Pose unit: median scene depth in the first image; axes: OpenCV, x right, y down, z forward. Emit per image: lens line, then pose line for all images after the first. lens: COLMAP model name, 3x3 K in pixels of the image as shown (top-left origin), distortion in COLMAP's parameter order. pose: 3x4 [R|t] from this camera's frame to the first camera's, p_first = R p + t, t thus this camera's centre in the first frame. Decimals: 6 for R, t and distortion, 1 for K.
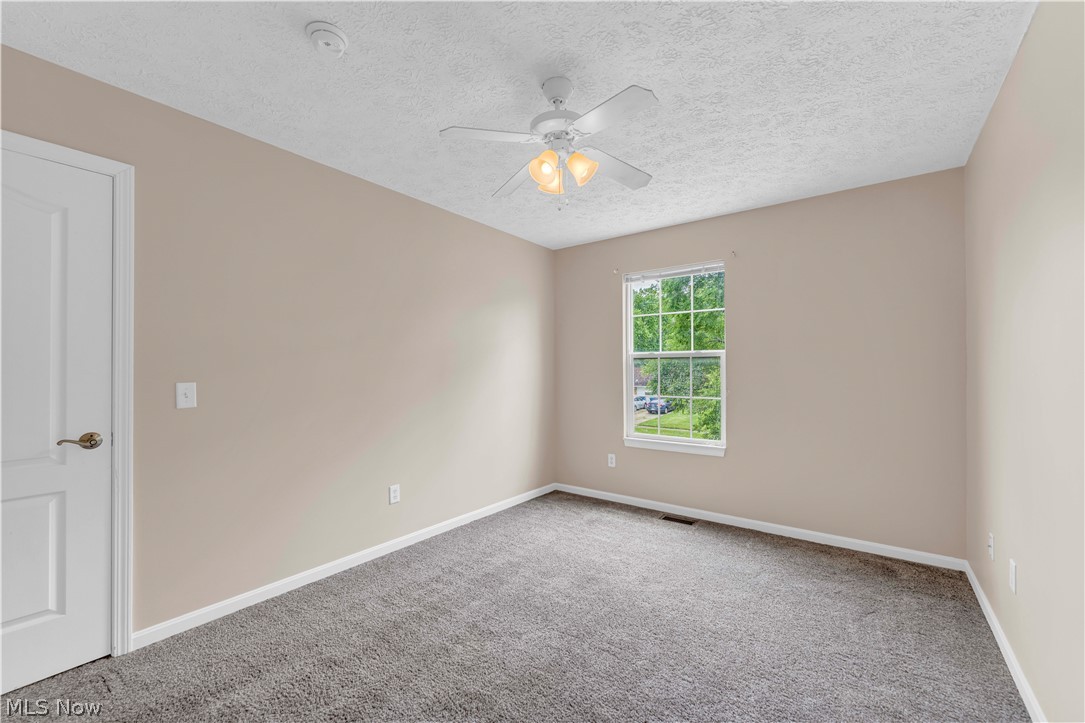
lens RADIAL K [[436.2, 0, 545.3], [0, 436.2, 363.1], [0, 0, 1]] dist [-0.000460, -0.000329]
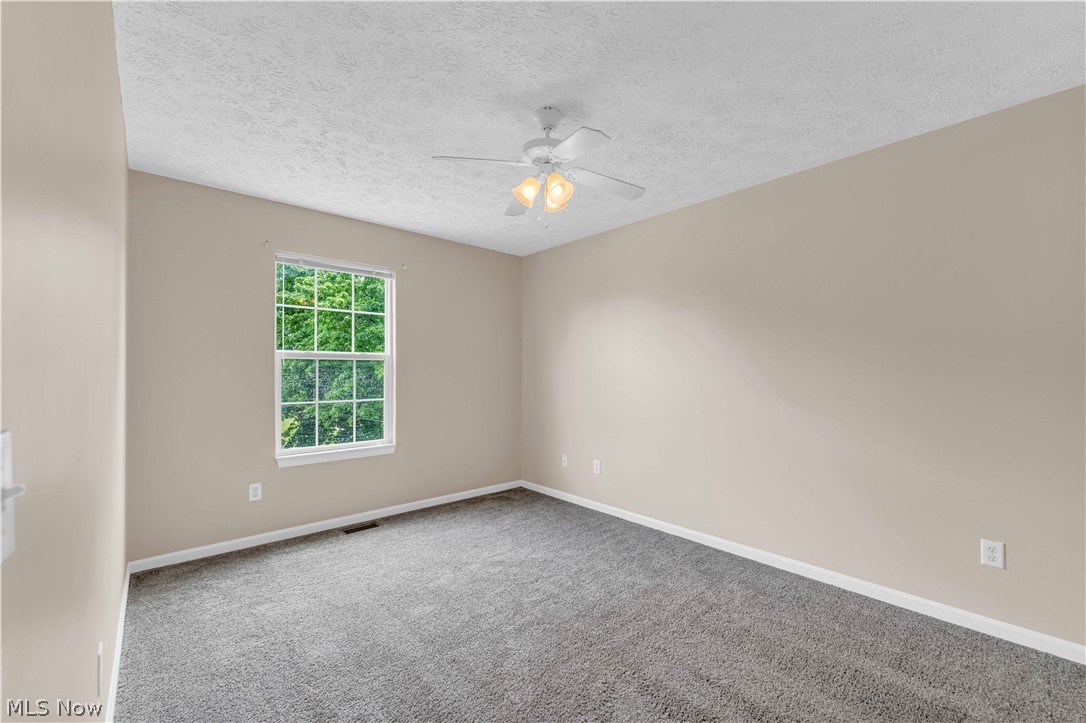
lens RADIAL K [[436.6, 0, 546.0], [0, 436.6, 368.6], [0, 0, 1]] dist [-0.000460, -0.000329]
pose [[0.193689, 0.007226, 0.981036, -0.630922], [-0.018685, 0.999819, -0.003675, 0.004125], [-0.980885, -0.017619, 0.193788, 0.468091]]
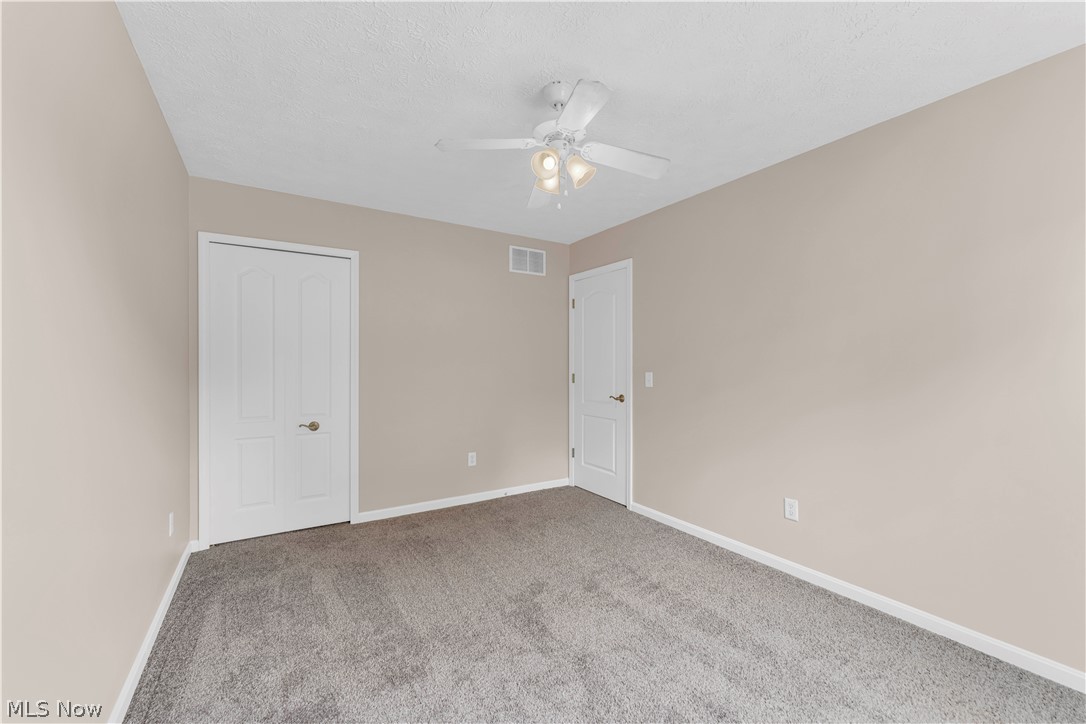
lens RADIAL K [[436.6, 0, 541.2], [0, 436.6, 364.7], [0, 0, 1]] dist [-0.000460, -0.000329]
pose [[-0.363002, 0.002887, -0.931784, 0.595603], [0.012554, 0.999920, -0.001792, 0.008412], [0.931704, -0.012348, -0.363009, 0.796810]]
